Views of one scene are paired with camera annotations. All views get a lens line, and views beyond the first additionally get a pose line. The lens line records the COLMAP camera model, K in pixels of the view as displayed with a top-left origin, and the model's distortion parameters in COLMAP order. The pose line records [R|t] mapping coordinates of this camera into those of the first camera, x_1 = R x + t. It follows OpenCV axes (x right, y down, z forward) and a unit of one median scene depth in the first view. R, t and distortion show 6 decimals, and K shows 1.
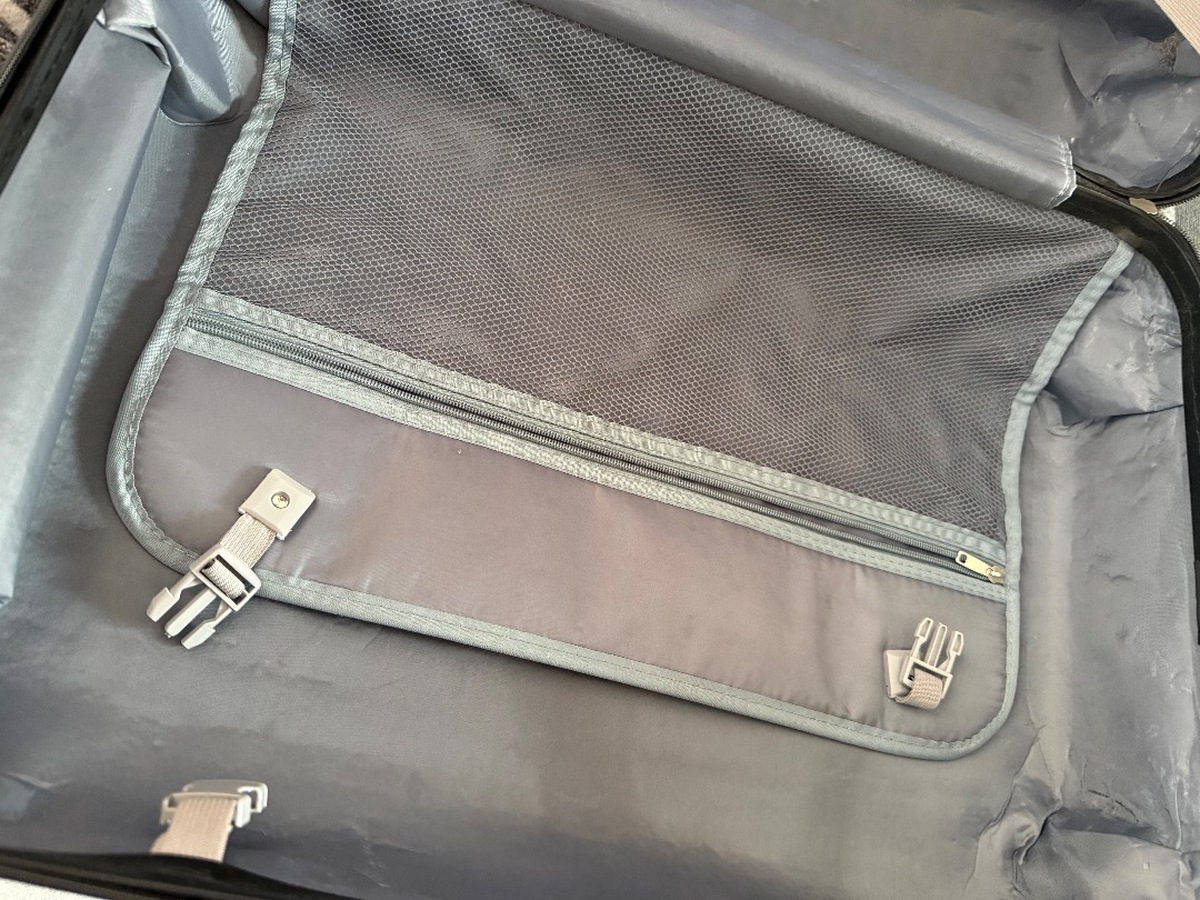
lens RADIAL K [[833.0, 0, 597.8], [0, 833.0, 541.5], [0, 0, 1]] dist [0.051743, -0.110967]
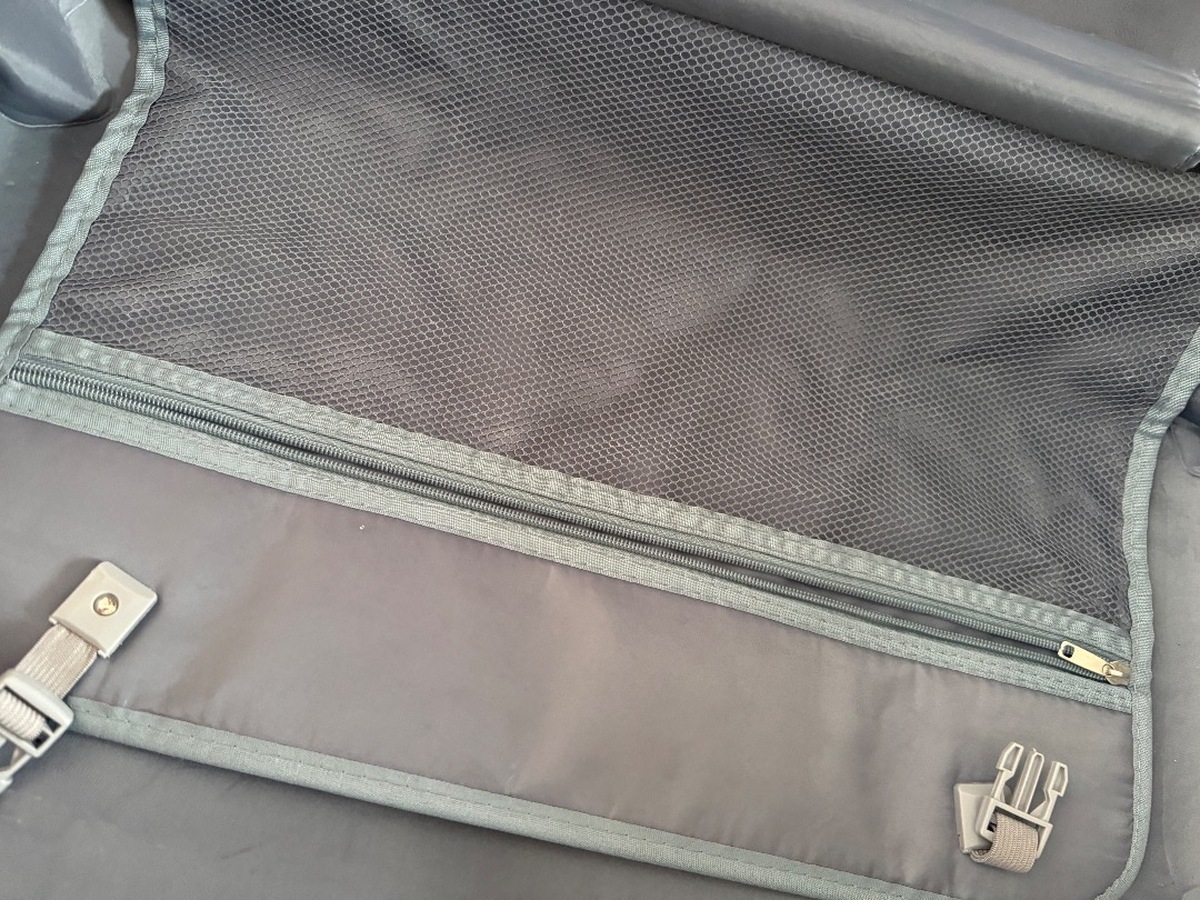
lens RADIAL K [[854.0, 0, 602.2], [0, 854.0, 526.5], [0, 0, 1]] dist [-0.009008, -0.023472]
pose [[0.993700, -0.008711, -0.111734, 0.124954], [0.006461, 0.999769, -0.020483, -0.082478], [0.111887, 0.019632, 0.993527, 0.233060]]
